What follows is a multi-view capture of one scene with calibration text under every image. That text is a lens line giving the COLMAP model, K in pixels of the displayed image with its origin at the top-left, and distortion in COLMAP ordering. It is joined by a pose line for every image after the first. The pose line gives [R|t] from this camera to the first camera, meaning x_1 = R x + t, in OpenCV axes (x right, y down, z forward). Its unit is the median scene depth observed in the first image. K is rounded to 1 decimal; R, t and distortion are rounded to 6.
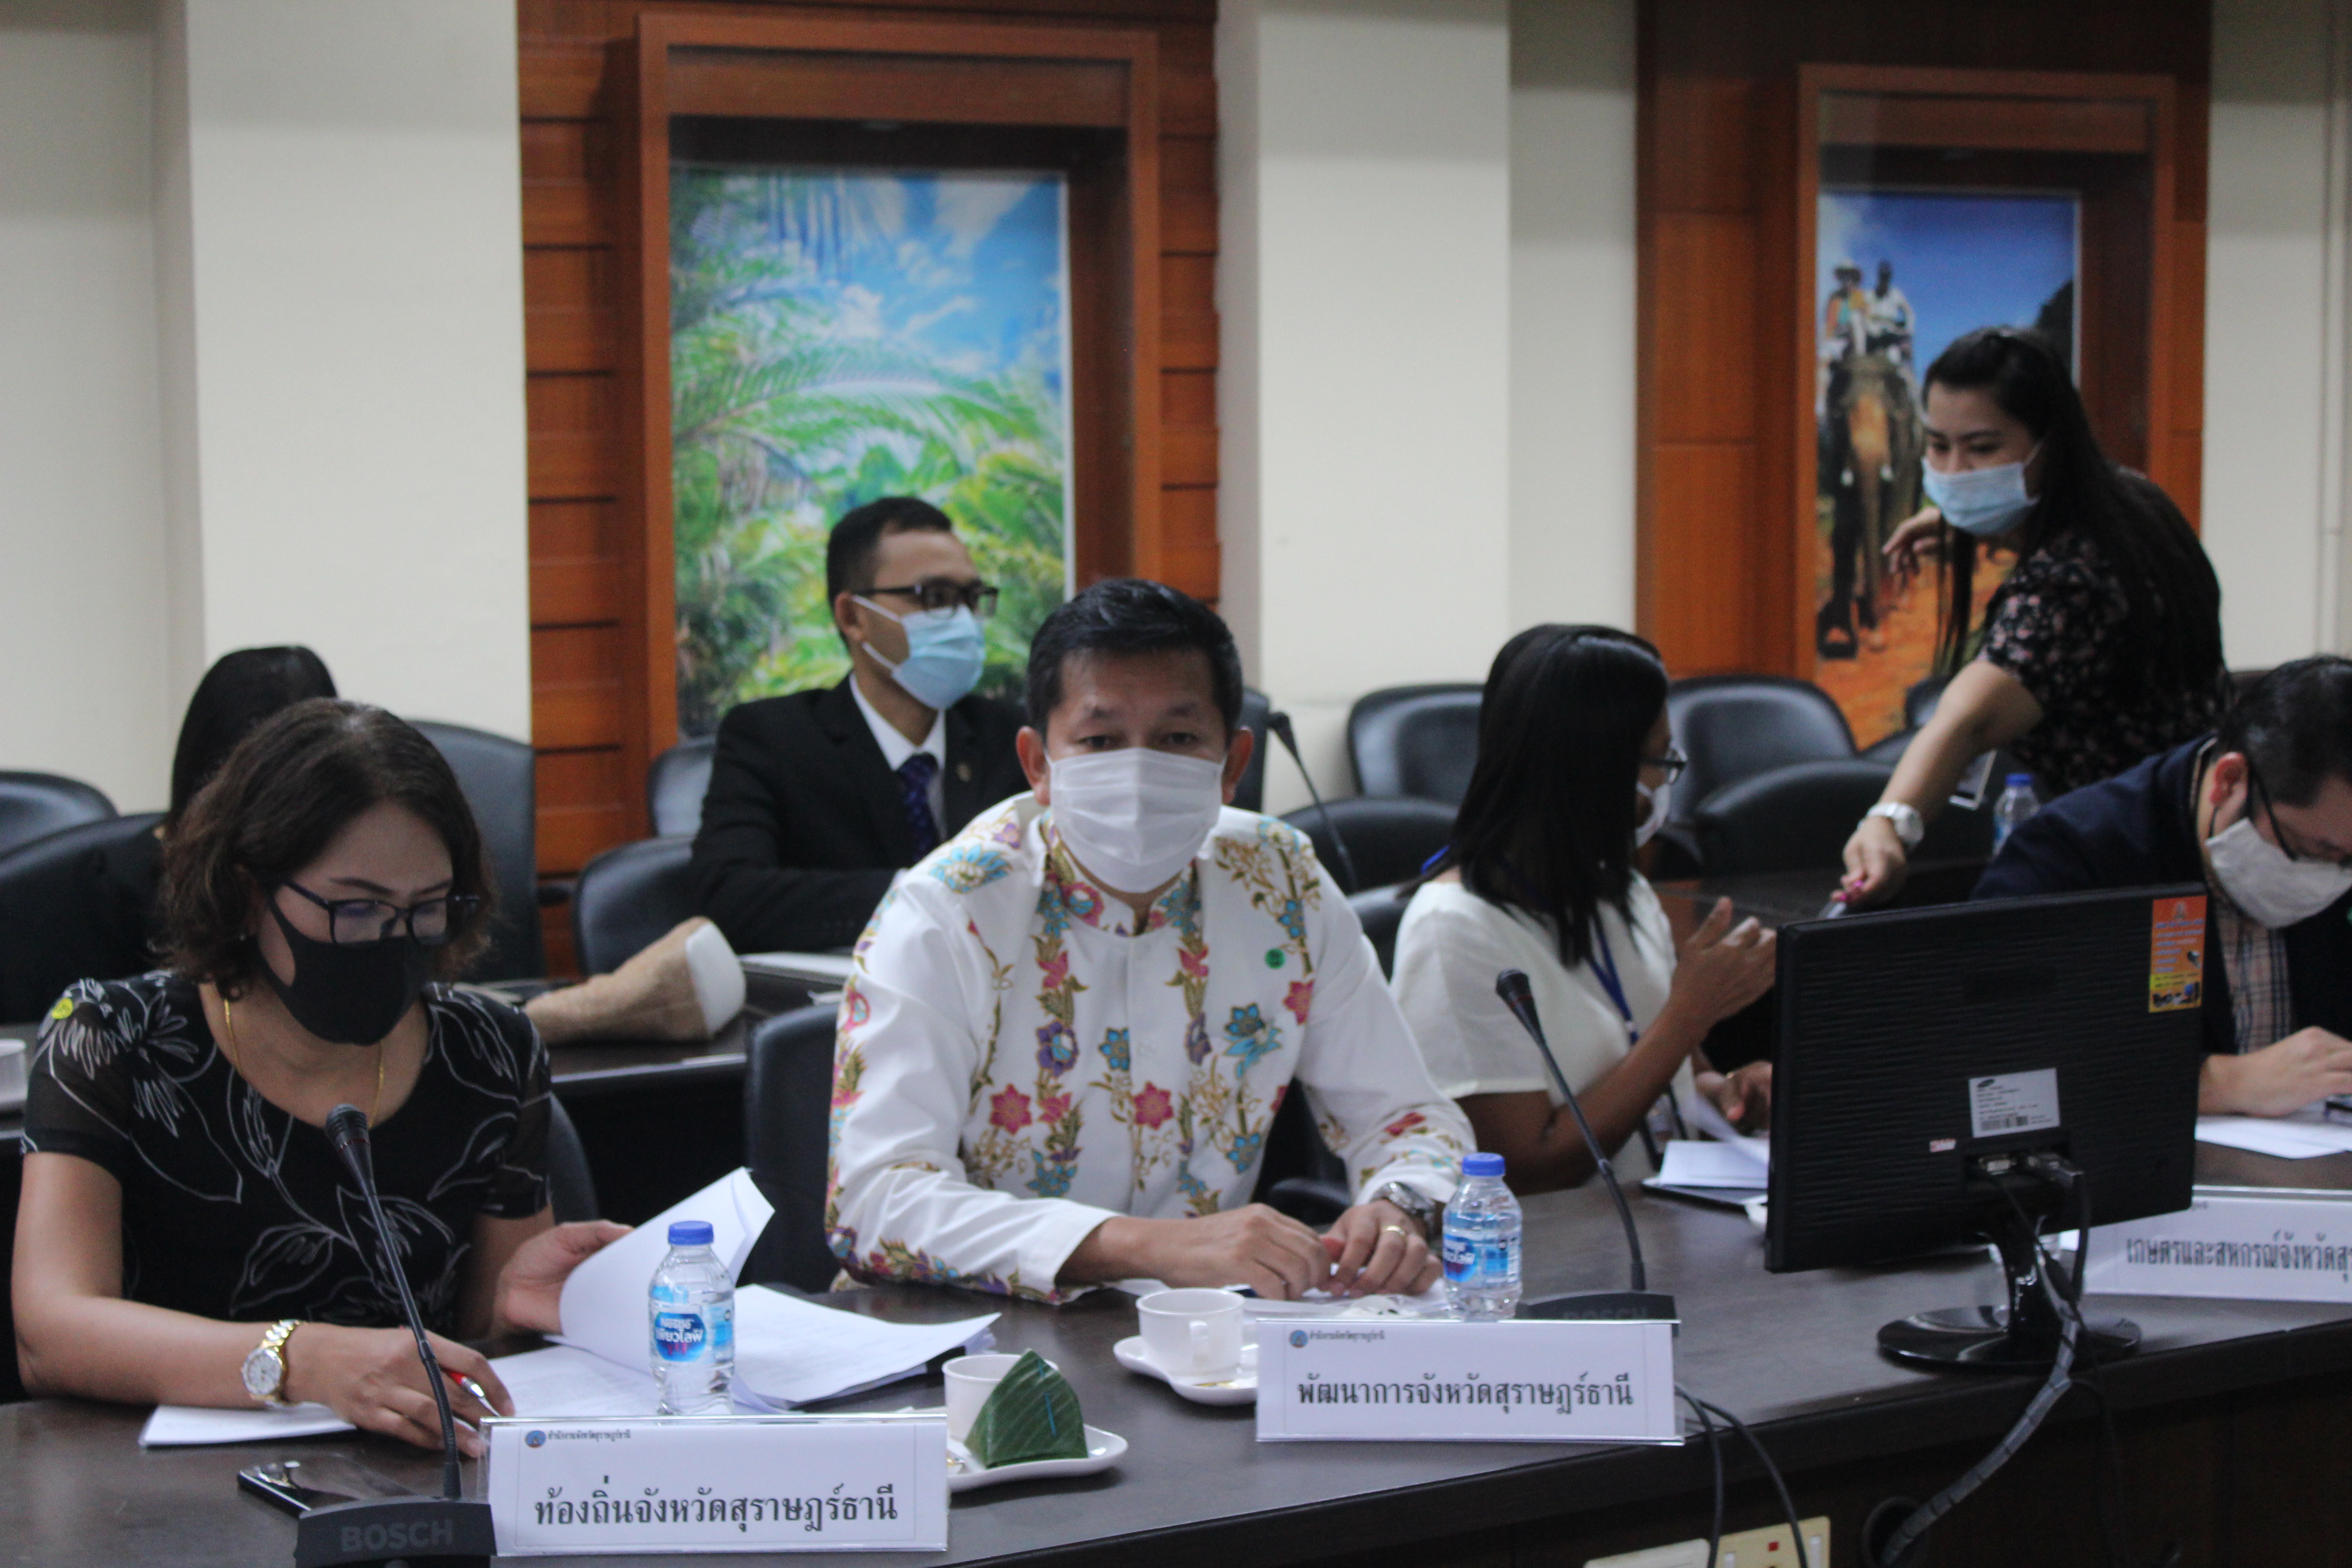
lens RADIAL K [[4412.8, 0, 1170.6], [0, 4412.8, 764.2], [0, 0, 1]] dist [0.077825, 0.000000]
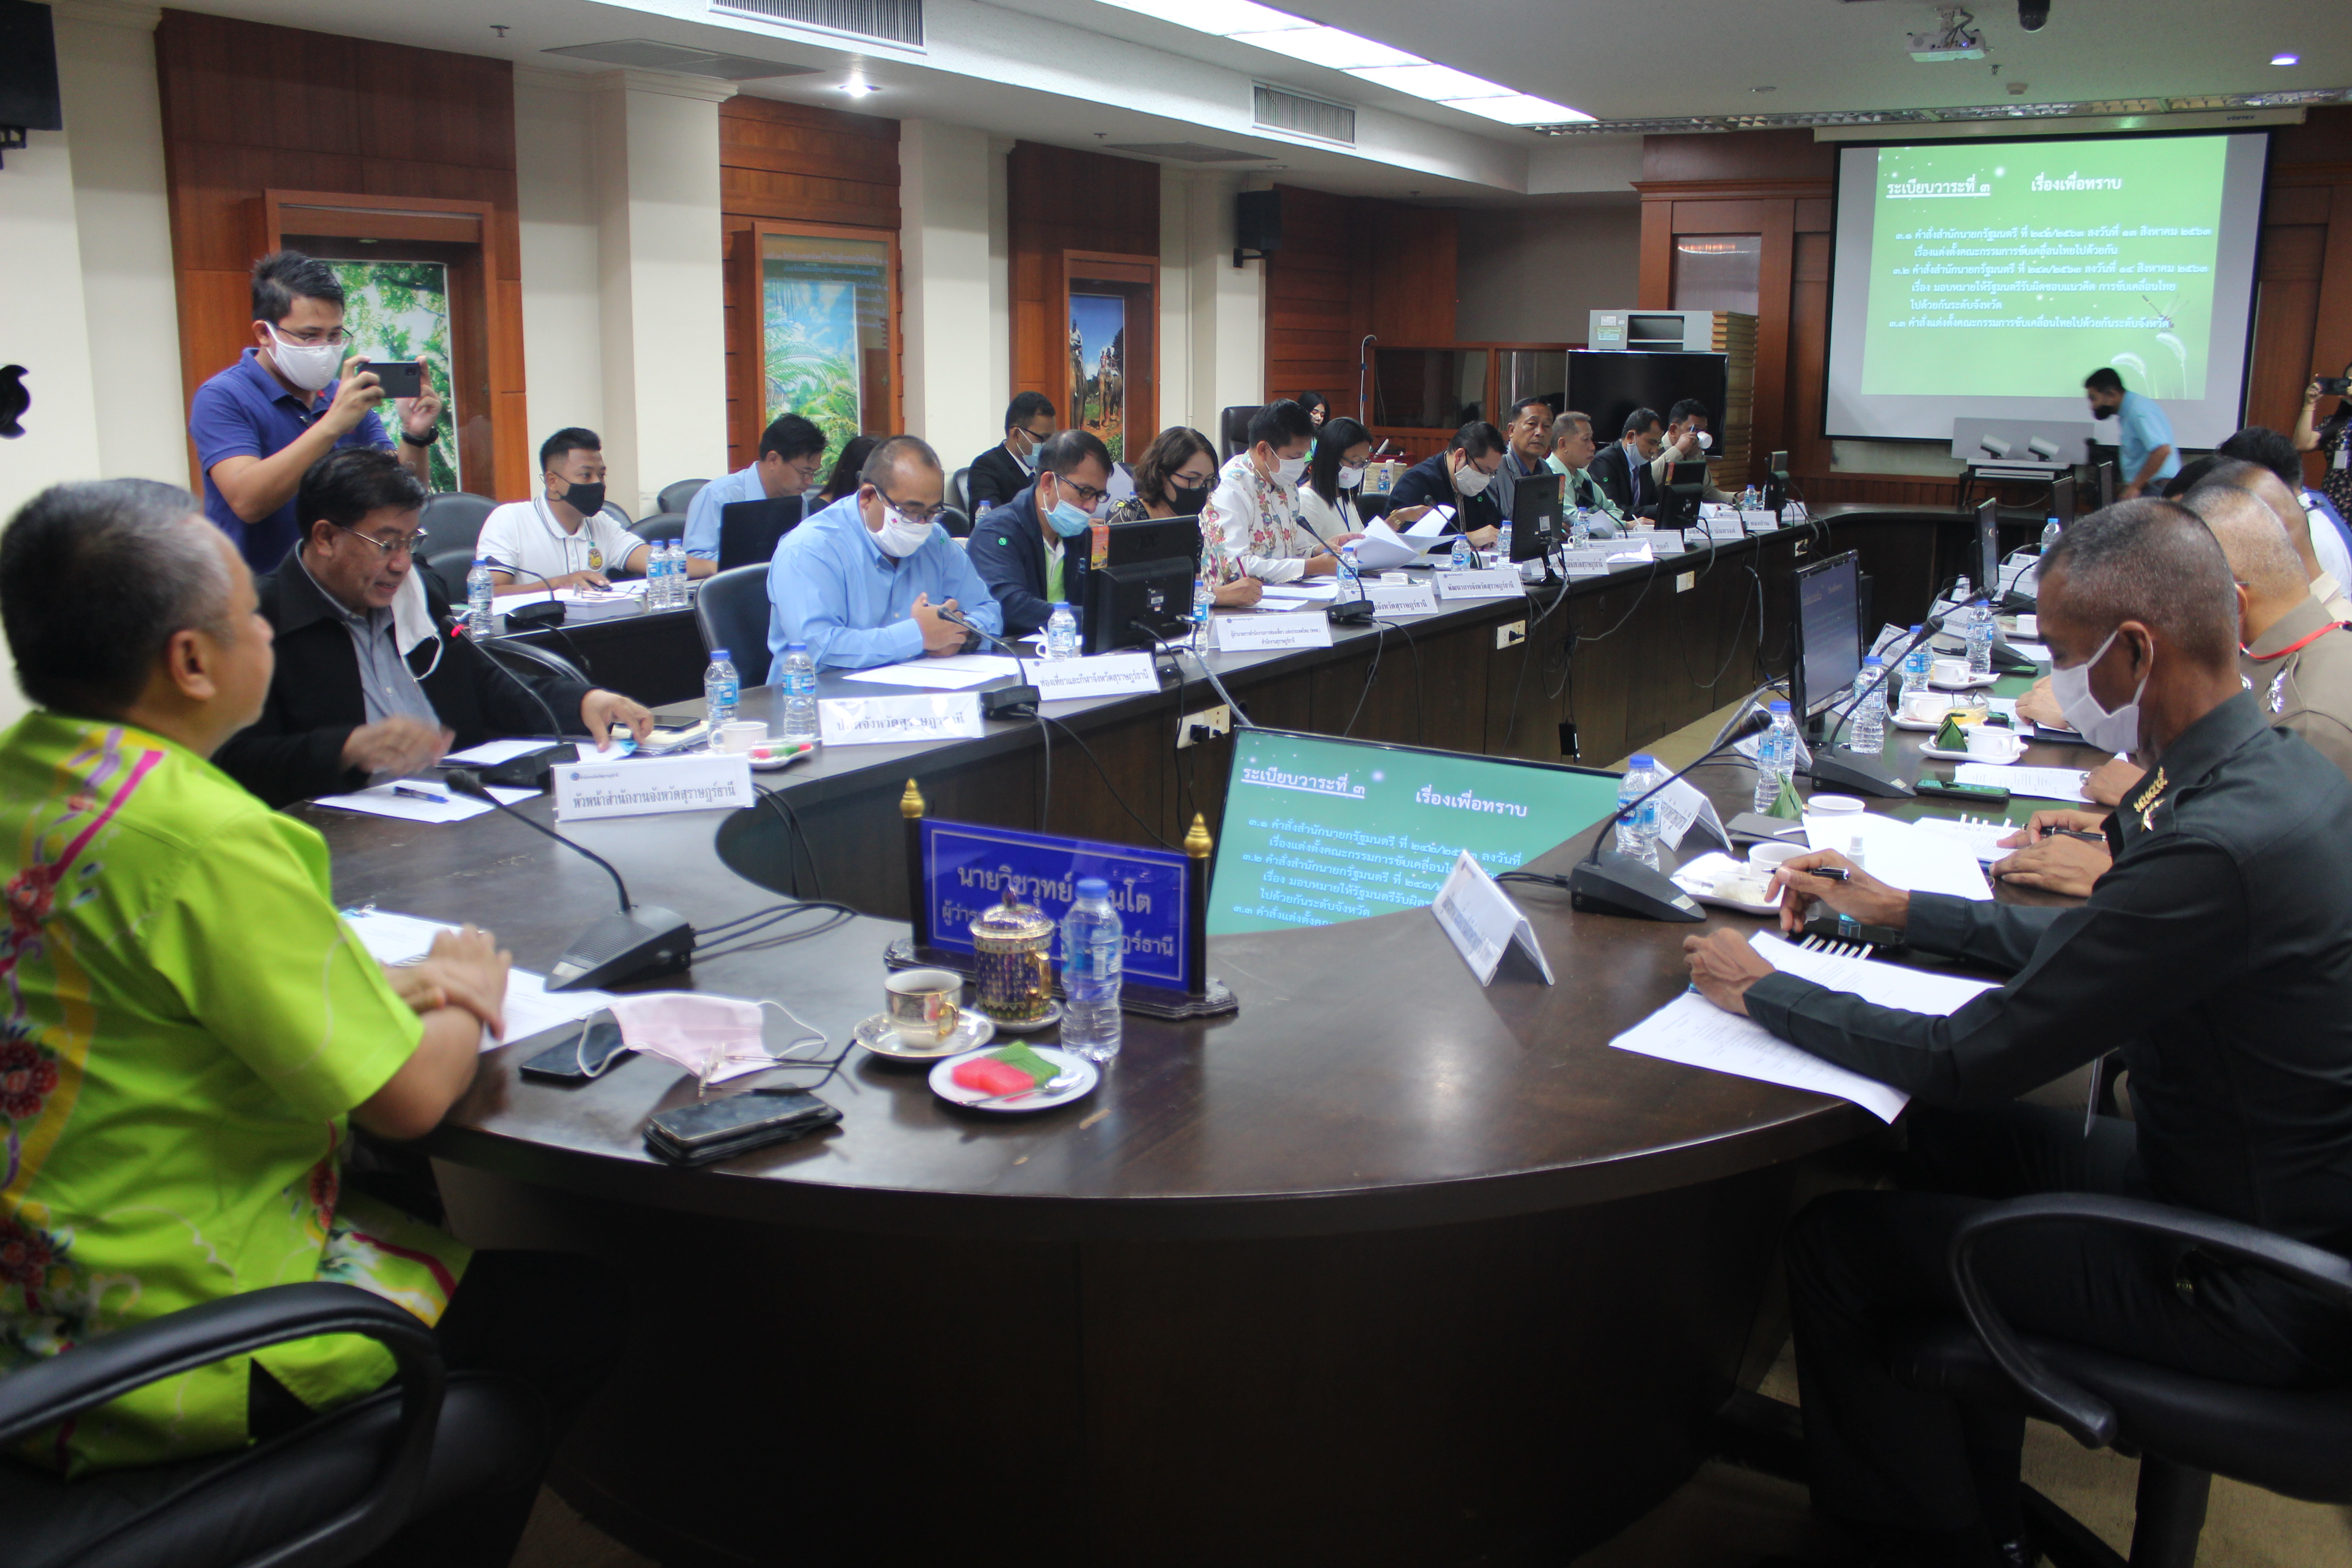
lens RADIAL K [[1938.0, 0, 1172.6], [0, 1938.0, 799.0], [0, 0, 1]] dist [-0.032693, 0.000854]
pose [[0.902292, -0.089489, 0.421735, -0.394523], [0.035349, 0.990283, 0.134500, 0.032961], [-0.429673, -0.106451, 0.896688, -0.219564]]
